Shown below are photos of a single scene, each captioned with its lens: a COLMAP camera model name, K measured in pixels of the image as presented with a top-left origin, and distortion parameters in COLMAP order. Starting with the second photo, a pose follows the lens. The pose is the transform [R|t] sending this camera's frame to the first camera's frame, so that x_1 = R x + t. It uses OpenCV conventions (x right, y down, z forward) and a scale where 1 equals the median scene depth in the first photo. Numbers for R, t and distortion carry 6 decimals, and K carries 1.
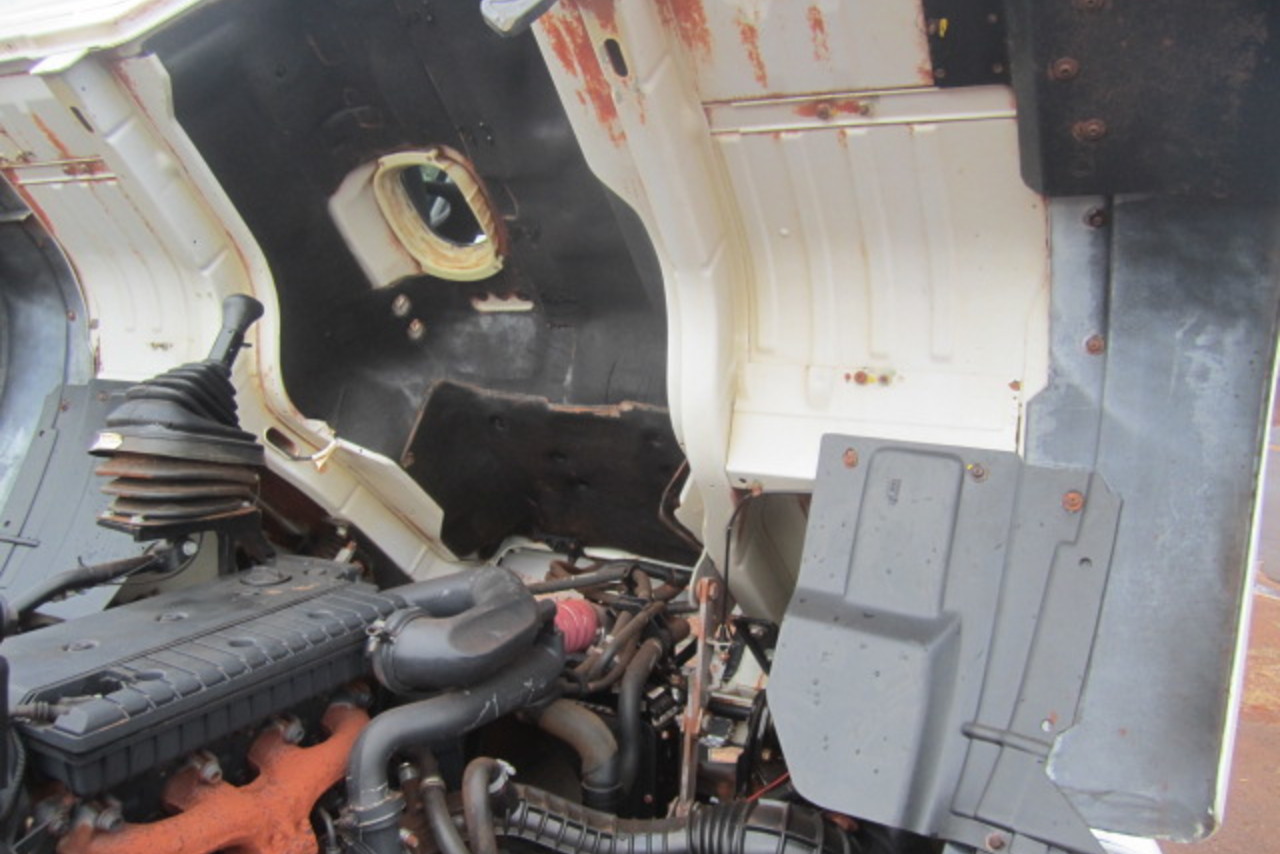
lens RADIAL K [[1071.6, 0, 638.2], [0, 1071.6, 433.8], [0, 0, 1]] dist [-0.050662, 0.011013]
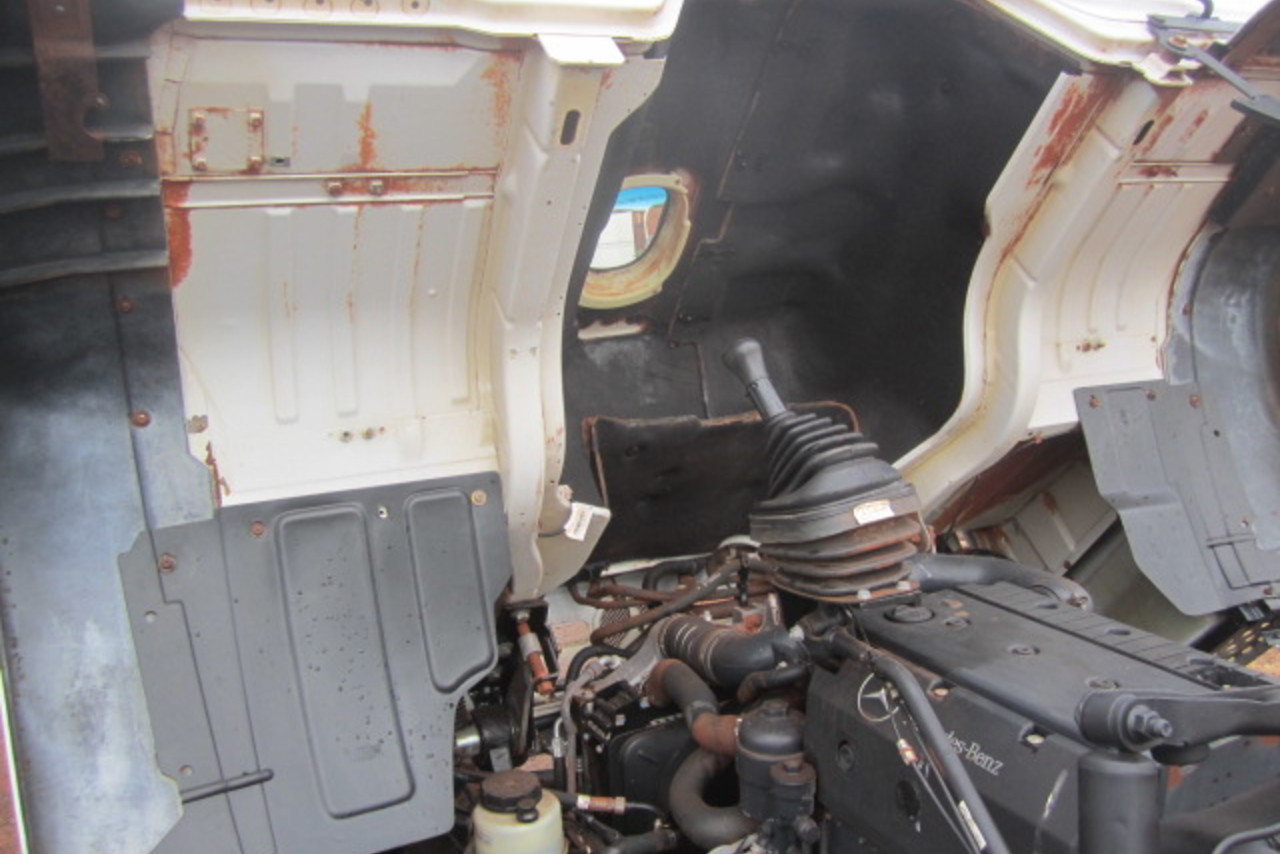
lens RADIAL K [[1071.6, 0, 637.7], [0, 1071.6, 420.3], [0, 0, 1]] dist [-0.050662, 0.011013]
pose [[0.583601, -0.166208, 0.794848, -1.145697], [0.164550, 0.982727, 0.084677, -0.153926], [-0.795193, 0.081375, 0.600871, 0.534199]]
